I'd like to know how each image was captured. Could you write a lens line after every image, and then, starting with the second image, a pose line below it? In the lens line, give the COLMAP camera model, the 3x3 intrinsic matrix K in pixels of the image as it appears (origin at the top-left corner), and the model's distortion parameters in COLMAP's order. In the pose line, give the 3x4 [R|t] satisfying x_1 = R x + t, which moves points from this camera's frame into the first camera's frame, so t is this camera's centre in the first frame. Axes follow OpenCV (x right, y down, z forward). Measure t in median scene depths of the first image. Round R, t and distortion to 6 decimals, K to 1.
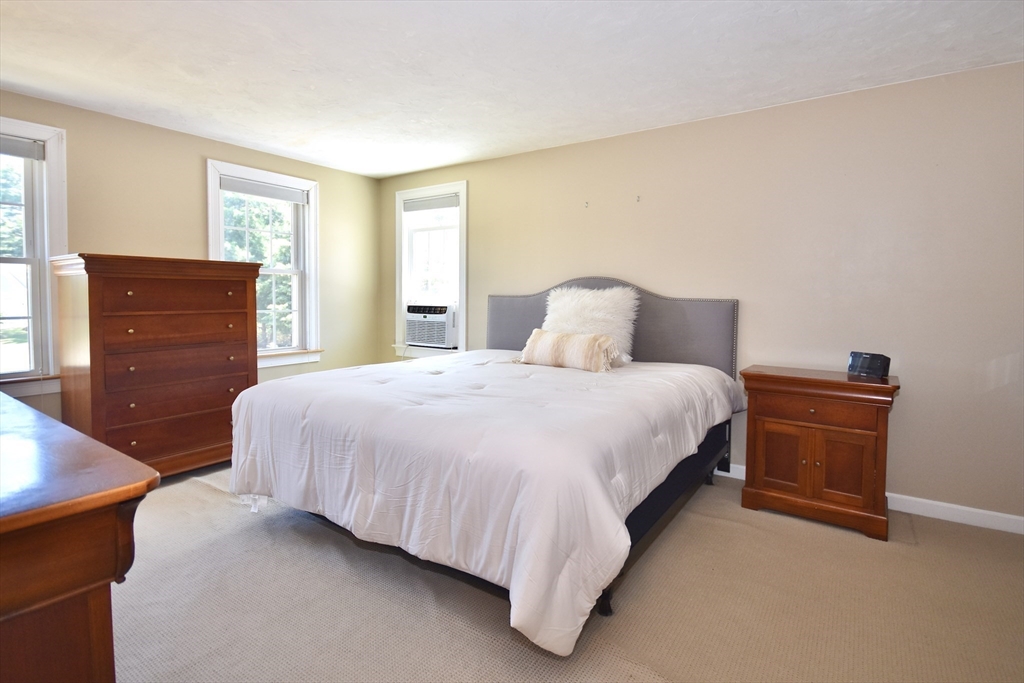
lens RADIAL K [[498.6, 0, 530.6], [0, 498.6, 304.1], [0, 0, 1]] dist [0.000022, -0.000412]
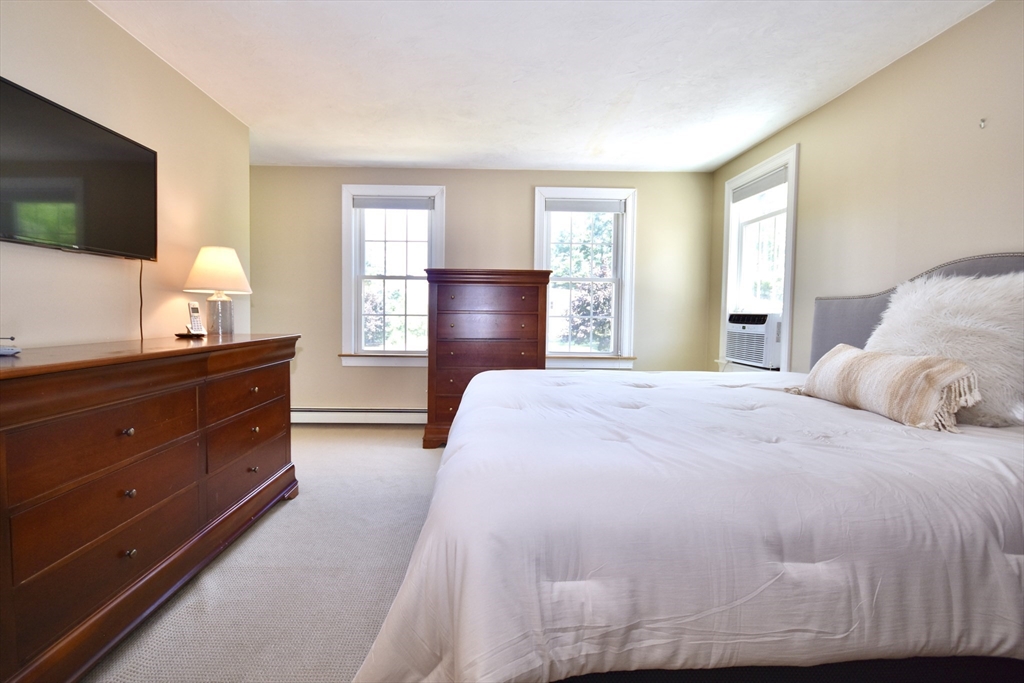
lens RADIAL K [[483.5, 0, 530.0], [0, 483.5, 324.2], [0, 0, 1]] dist [-0.001361, -0.001288]
pose [[0.564336, 0.016380, -0.825382, 0.257068], [-0.025138, 0.999680, 0.002651, 0.028730], [0.825162, 0.019252, 0.564568, 0.288990]]
